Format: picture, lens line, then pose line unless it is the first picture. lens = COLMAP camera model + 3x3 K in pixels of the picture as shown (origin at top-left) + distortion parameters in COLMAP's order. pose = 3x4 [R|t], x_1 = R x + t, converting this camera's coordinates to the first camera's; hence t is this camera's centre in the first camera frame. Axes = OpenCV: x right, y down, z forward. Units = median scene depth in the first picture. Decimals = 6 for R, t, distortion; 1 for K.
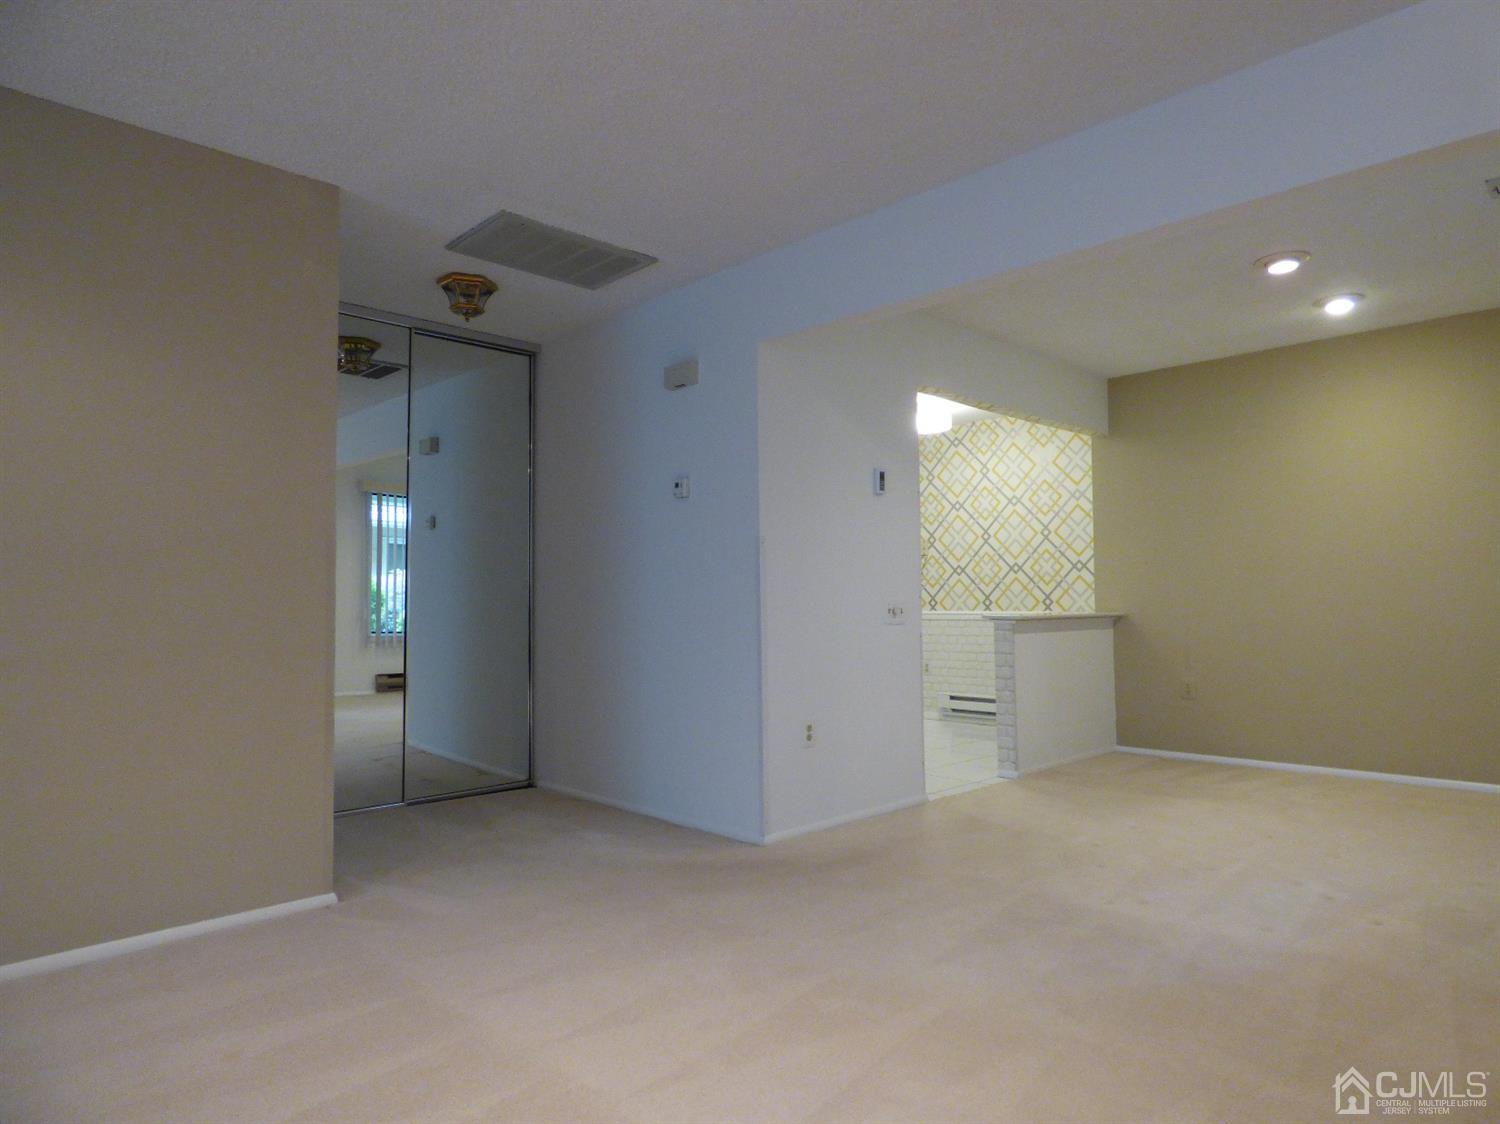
lens RADIAL K [[911.1, 0, 750.0], [0, 911.1, 562.0], [0, 0, 1]] dist [-0.013919, -0.000185]
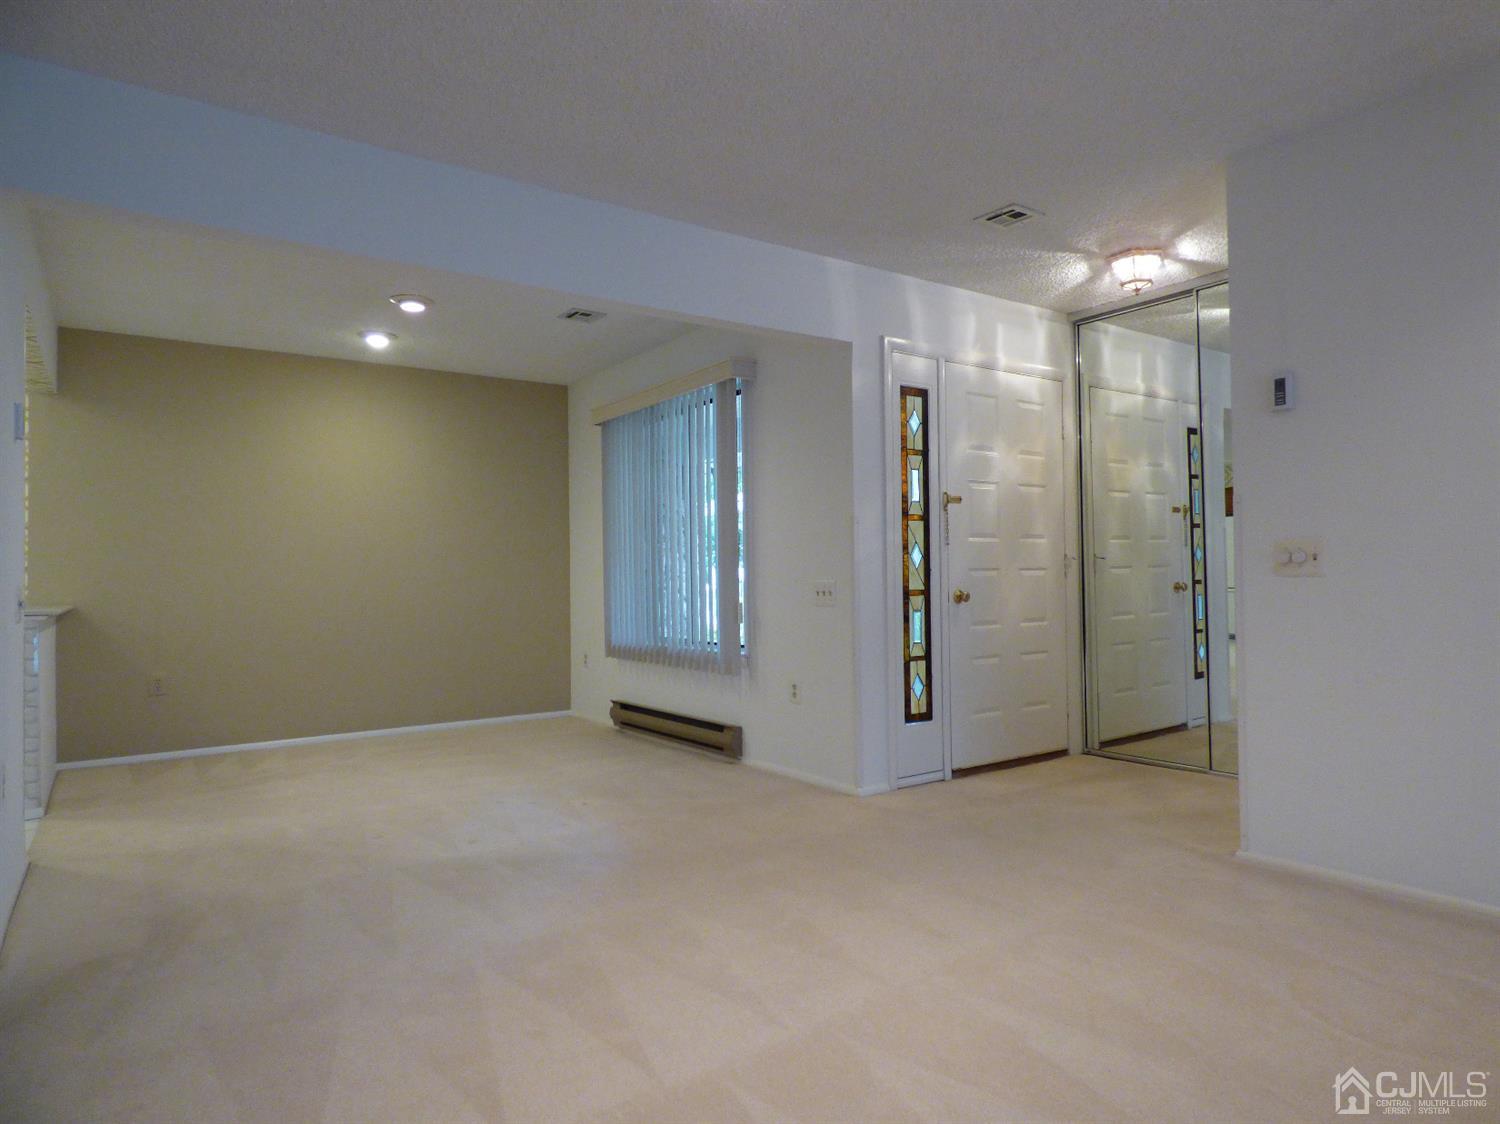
lens RADIAL K [[911.1, 0, 750.0], [0, 911.1, 562.0], [0, 0, 1]] dist [-0.013919, -0.000185]
pose [[0.163129, 0.019254, 0.986417, -0.440935], [-0.029661, 0.999453, -0.014604, 0.011627], [-0.986159, -0.026875, 0.163611, 0.321544]]
